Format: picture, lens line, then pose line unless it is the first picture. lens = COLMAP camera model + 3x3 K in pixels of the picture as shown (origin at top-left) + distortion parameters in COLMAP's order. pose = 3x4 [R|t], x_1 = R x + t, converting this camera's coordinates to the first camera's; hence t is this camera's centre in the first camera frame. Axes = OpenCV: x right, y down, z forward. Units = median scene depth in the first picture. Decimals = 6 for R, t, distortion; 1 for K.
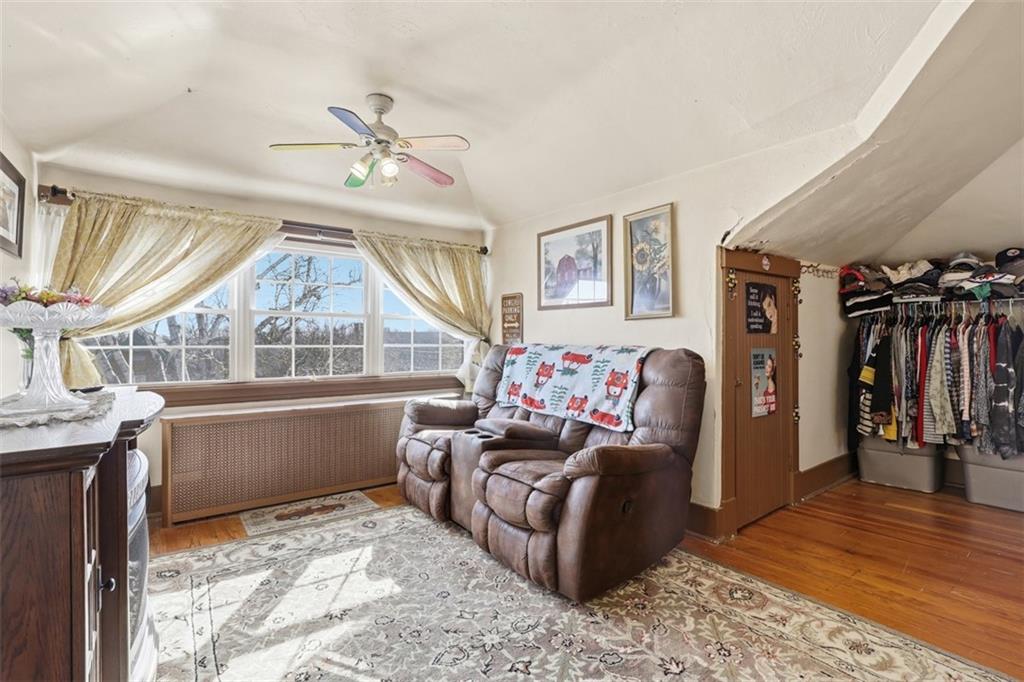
lens RADIAL K [[490.1, 0, 512.0], [0, 490.1, 341.0], [0, 0, 1]] dist [0.000214, 0.000275]
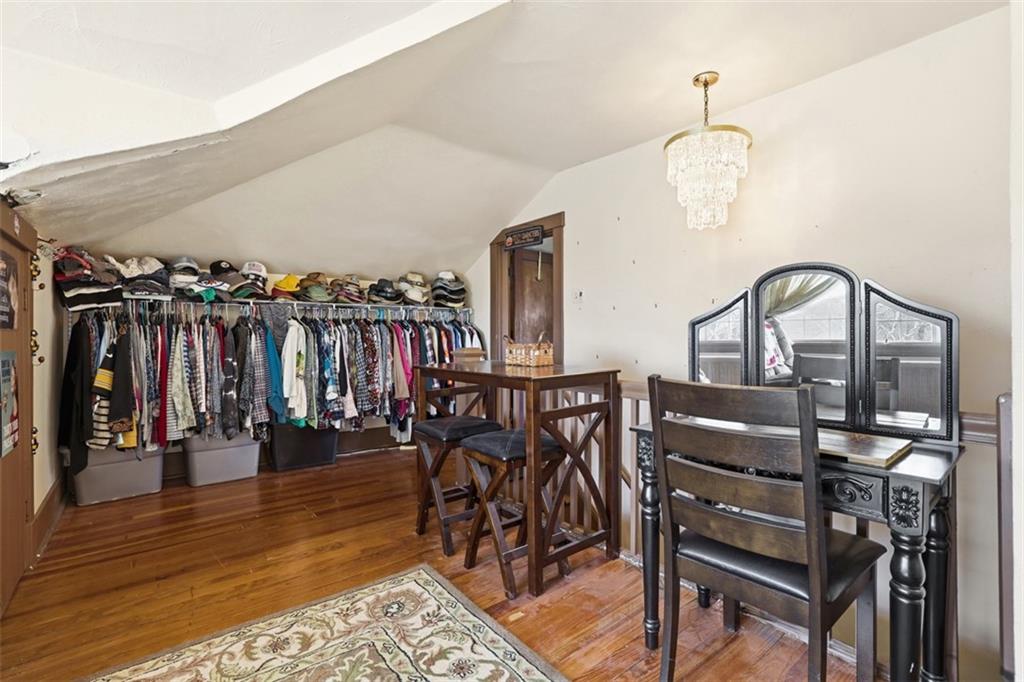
lens RADIAL K [[490.1, 0, 512.0], [0, 490.1, 341.0], [0, 0, 1]] dist [0.000214, 0.000275]
pose [[-0.046563, -0.004086, 0.998907, -0.185087], [0.006477, 0.999969, 0.004393, 0.002814], [-0.998894, 0.006674, -0.046535, 0.340830]]
